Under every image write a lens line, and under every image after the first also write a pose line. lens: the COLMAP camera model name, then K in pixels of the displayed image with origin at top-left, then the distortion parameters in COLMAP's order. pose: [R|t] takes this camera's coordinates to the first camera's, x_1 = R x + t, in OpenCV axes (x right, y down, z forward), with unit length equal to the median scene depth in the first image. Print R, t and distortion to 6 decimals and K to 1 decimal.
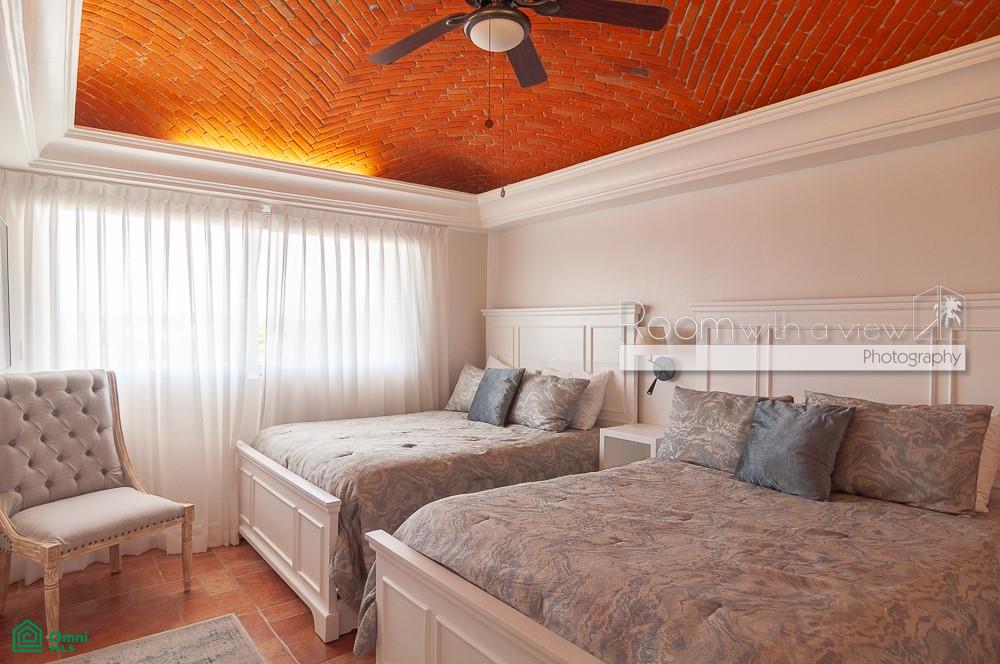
lens RADIAL K [[586.8, 0, 501.6], [0, 586.8, 332.8], [0, 0, 1]] dist [-0.004835, 0.000324]
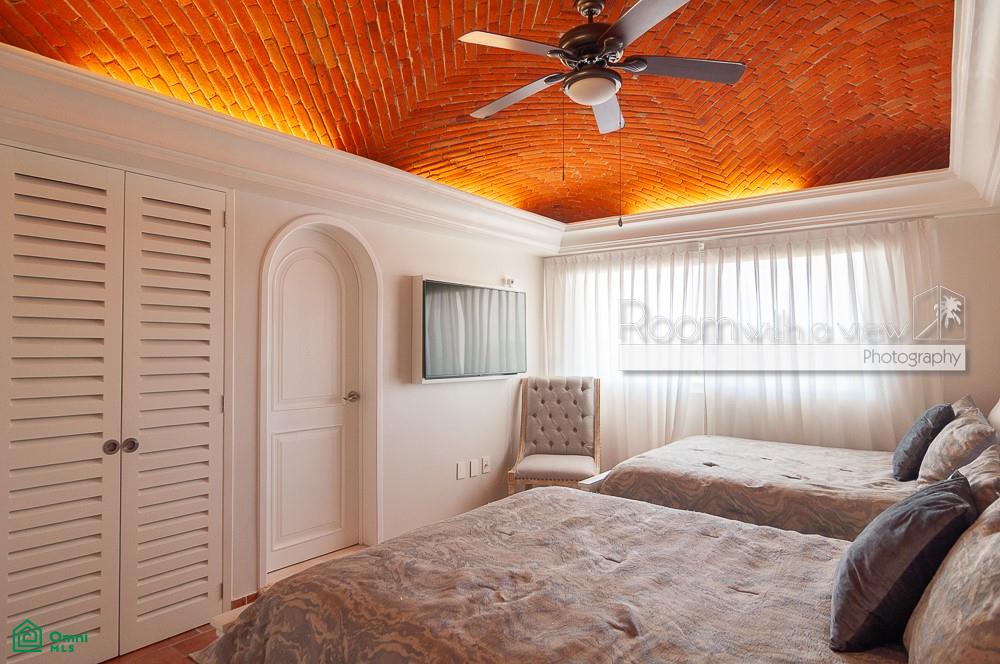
lens RADIAL K [[586.8, 0, 501.9], [0, 586.8, 334.9], [0, 0, 1]] dist [-0.004835, 0.000324]
pose [[0.269850, -0.026501, -0.962538, 0.722366], [-0.007608, 0.999531, -0.029652, 0.000868], [0.962872, 0.015325, 0.269522, 0.372317]]
